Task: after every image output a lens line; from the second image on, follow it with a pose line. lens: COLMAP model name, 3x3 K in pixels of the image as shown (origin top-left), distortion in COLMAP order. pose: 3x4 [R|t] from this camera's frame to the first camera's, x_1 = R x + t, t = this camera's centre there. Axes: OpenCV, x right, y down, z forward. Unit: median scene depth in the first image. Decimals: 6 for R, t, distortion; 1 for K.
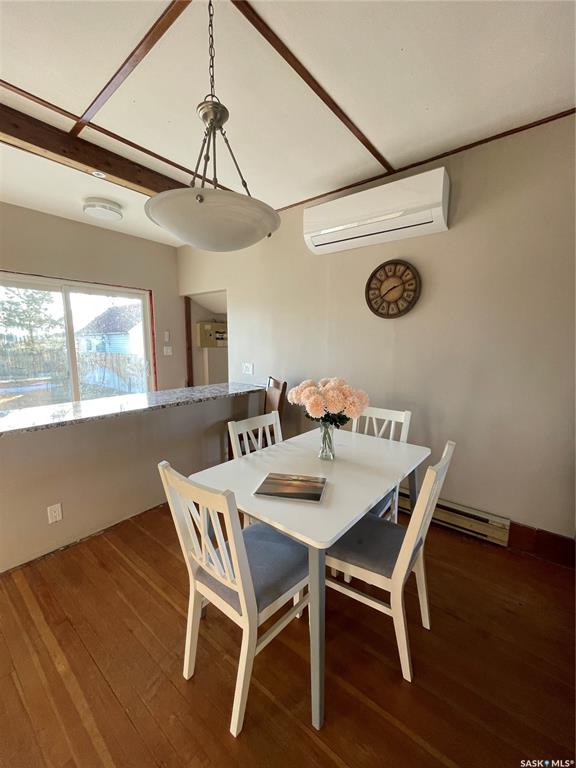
lens RADIAL K [[310.4, 0, 289.6], [0, 310.4, 385.1], [0, 0, 1]] dist [-0.001035, 0.000001]
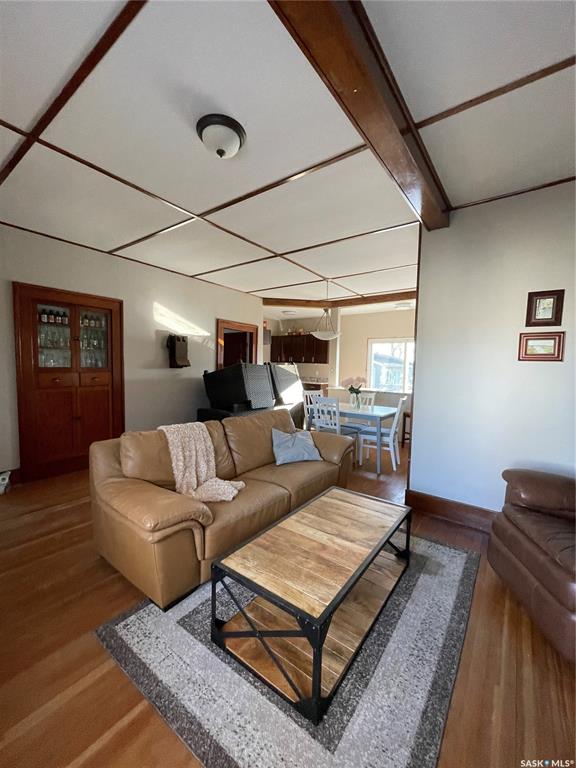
lens RADIAL K [[310.4, 0, 289.6], [0, 310.4, 385.1], [0, 0, 1]] dist [-0.001035, 0.000001]
pose [[0.048375, 0.063005, -0.996840, 1.874718], [-0.165352, 0.984743, 0.054216, 0.007045], [0.985047, 0.162207, 0.058055, 0.189327]]
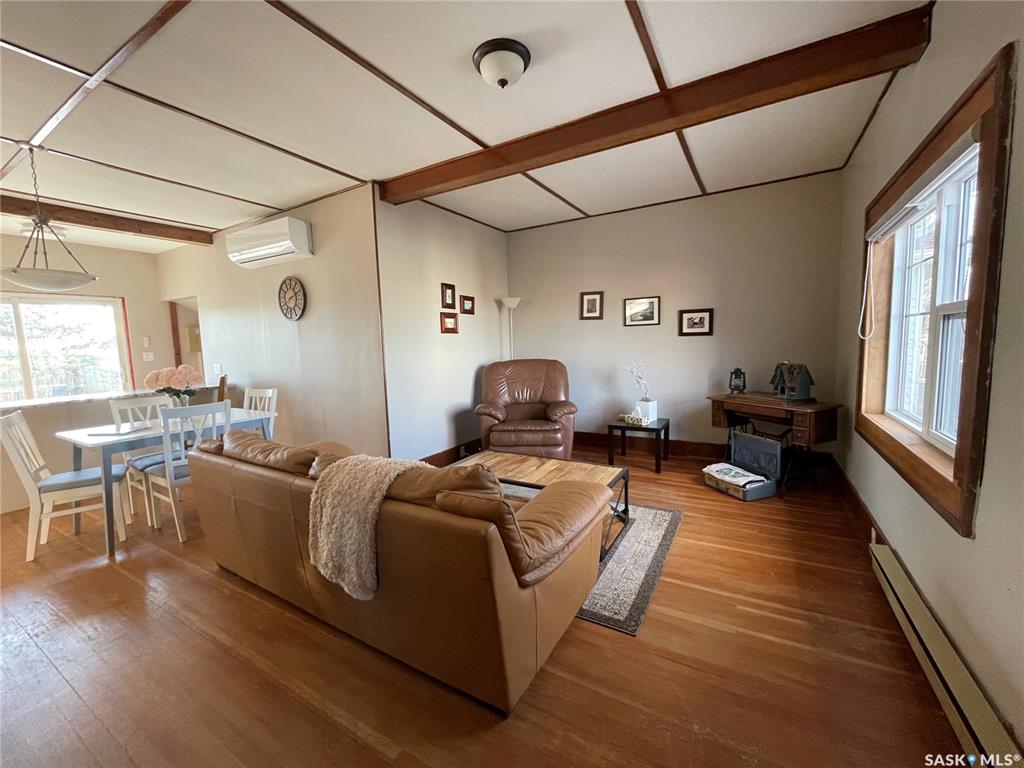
lens RADIAL K [[413.9, 0, 511.6], [0, 413.9, 381.0], [0, 0, 1]] dist [-0.001035, 0.000001]
pose [[0.988266, -0.049647, 0.144451, 0.966406], [0.056901, 0.997295, -0.046523, 0.163280], [-0.141750, 0.054197, 0.988418, -0.802140]]
